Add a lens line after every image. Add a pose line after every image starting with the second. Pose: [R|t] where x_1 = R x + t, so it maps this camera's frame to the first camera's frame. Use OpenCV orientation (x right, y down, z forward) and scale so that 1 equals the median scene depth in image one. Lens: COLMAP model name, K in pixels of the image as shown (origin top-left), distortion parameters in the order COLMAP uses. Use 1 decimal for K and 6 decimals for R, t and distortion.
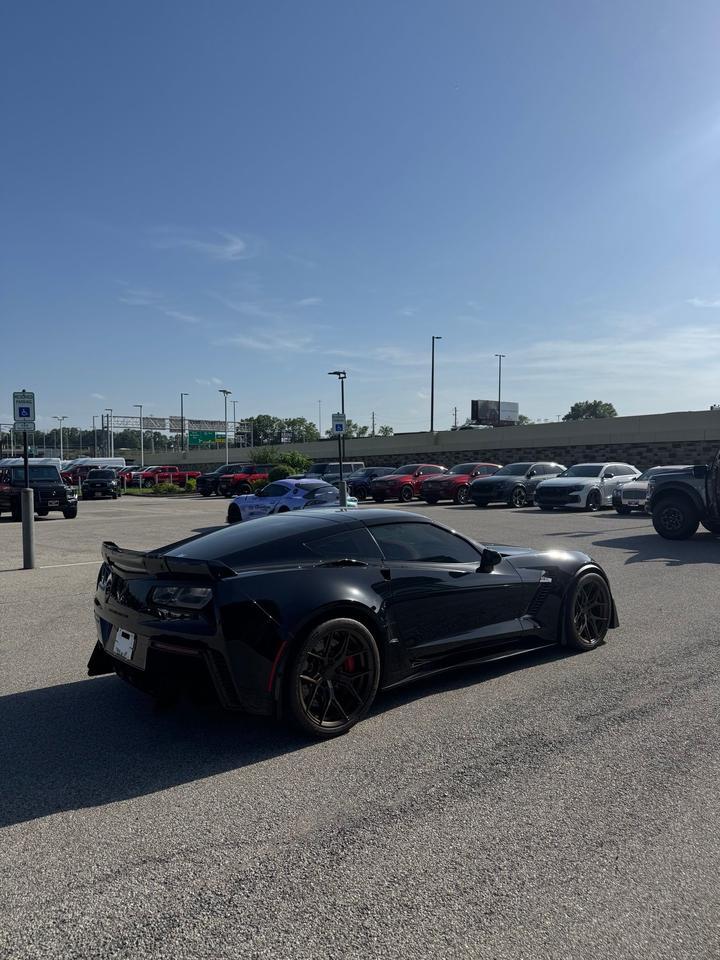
lens RADIAL K [[682.7, 0, 360.0], [0, 682.7, 482.8], [0, 0, 1]] dist [0.035969, -0.057589]
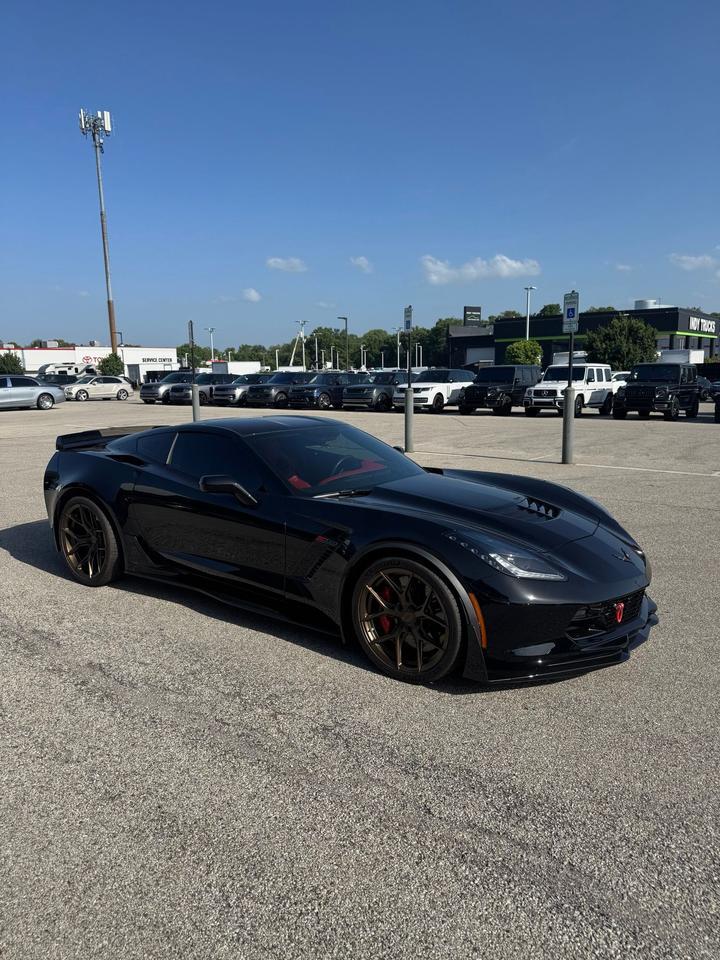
lens RADIAL K [[682.7, 0, 346.8], [0, 682.7, 490.3], [0, 0, 1]] dist [0.035969, -0.057589]
pose [[0.213008, 0.172082, -0.961777, 0.131875], [-0.013198, 0.984785, 0.173276, -0.003720], [0.976961, -0.024216, 0.212039, 0.124754]]
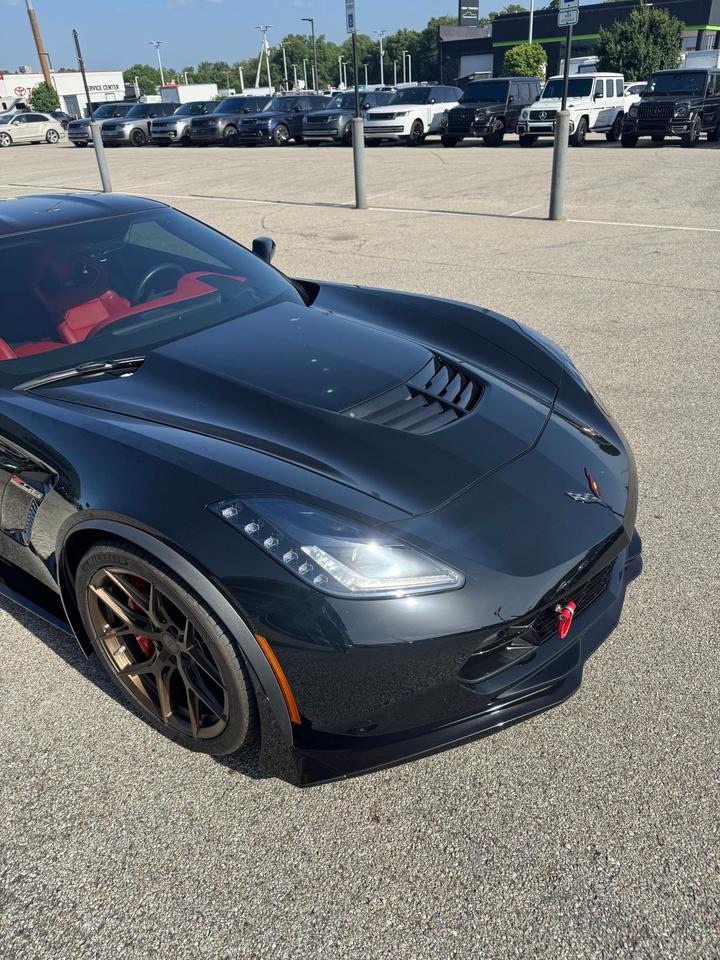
lens RADIAL K [[682.7, 0, 361.3], [0, 682.7, 487.1], [0, 0, 1]] dist [0.035969, -0.057589]
pose [[0.252583, 0.480640, -0.839754, 0.088436], [0.021464, 0.864898, 0.501488, -0.004752], [0.967337, -0.144691, 0.208142, 0.155405]]
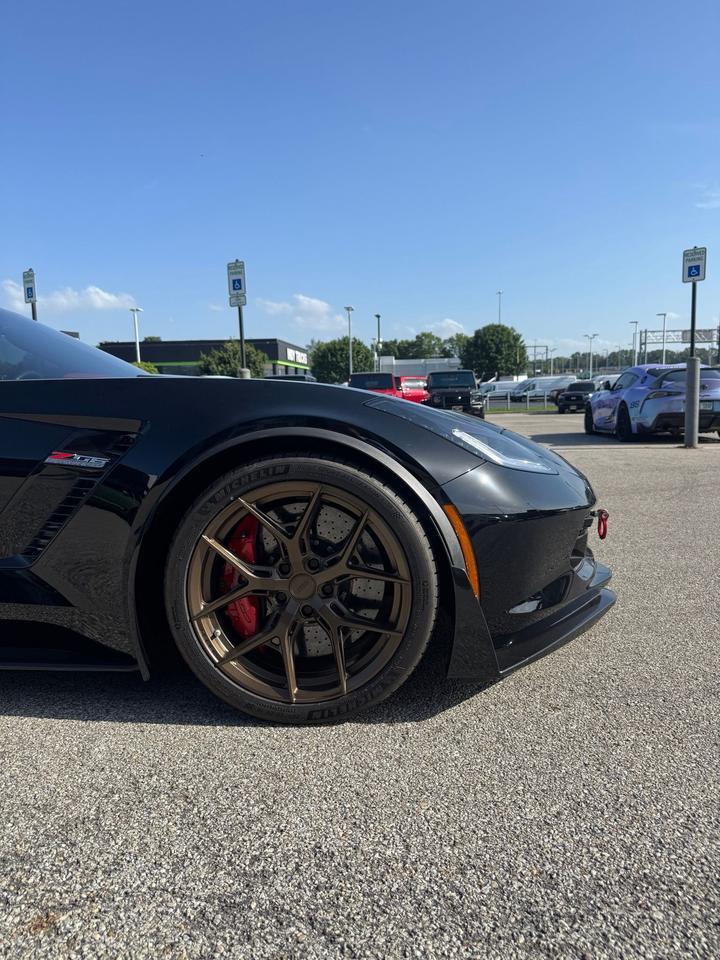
lens RADIAL K [[682.7, 0, 368.7], [0, 682.7, 496.4], [0, 0, 1]] dist [0.035969, -0.057589]
pose [[0.717572, 0.087459, -0.690971, 0.082248], [0.002119, 0.991806, 0.127738, 0.017000], [0.696481, -0.093125, 0.711507, 0.124264]]
